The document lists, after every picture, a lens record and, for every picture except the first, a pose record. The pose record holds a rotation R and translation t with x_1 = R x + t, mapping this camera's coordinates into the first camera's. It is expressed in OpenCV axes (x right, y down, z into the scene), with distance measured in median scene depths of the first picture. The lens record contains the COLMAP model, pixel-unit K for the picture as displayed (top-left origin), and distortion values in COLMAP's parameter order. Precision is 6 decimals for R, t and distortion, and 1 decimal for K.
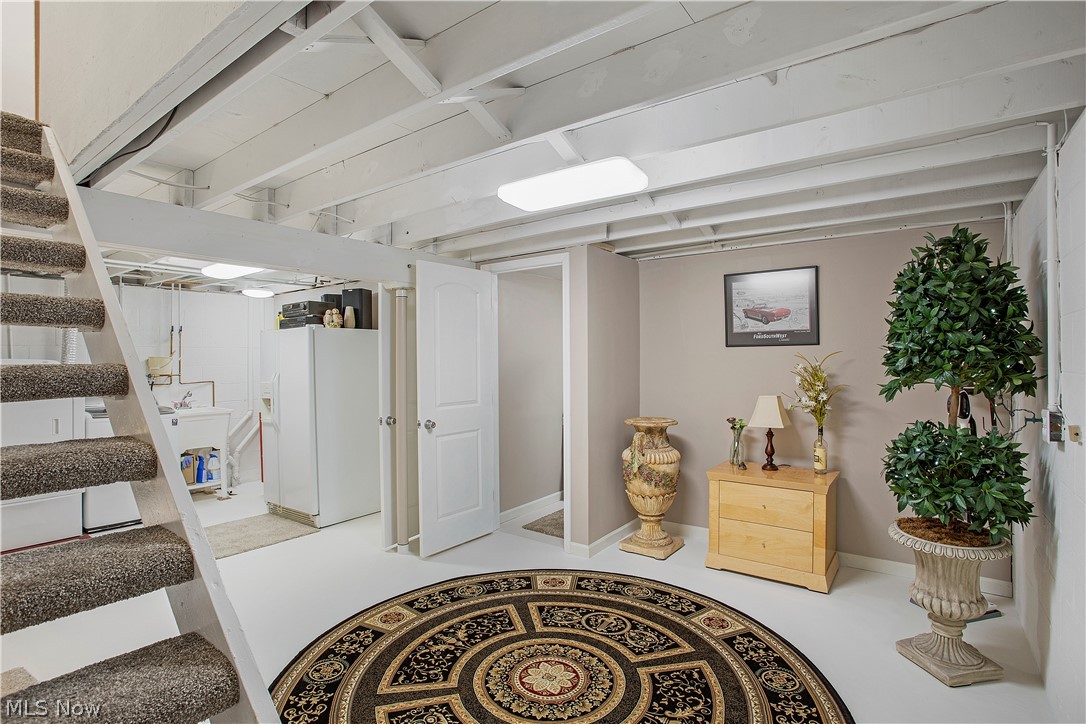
lens RADIAL K [[531.6, 0, 543.0], [0, 531.6, 362.0], [0, 0, 1]] dist [-0.058913, 0.025162]
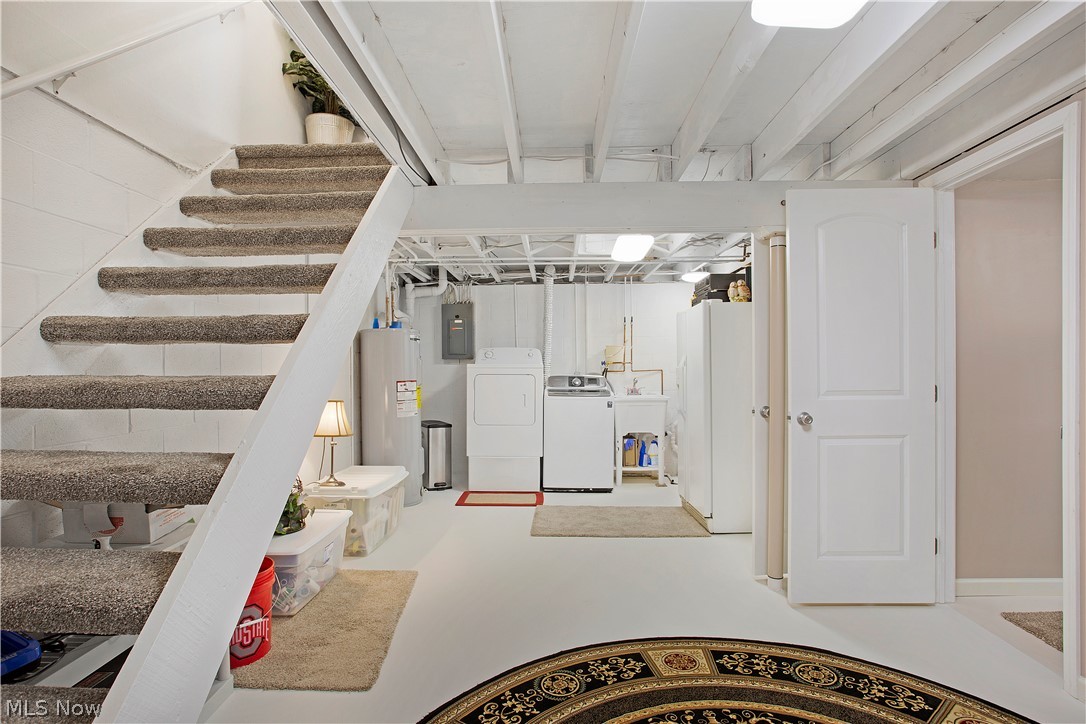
lens RADIAL K [[550.0, 0, 538.5], [0, 550.0, 367.6], [0, 0, 1]] dist [-0.066316, 0.029569]
pose [[0.564573, 0.001437, -0.825382, 0.214106], [-0.001151, 0.999999, 0.000954, 0.058422], [0.825382, 0.000411, 0.564574, 0.353846]]
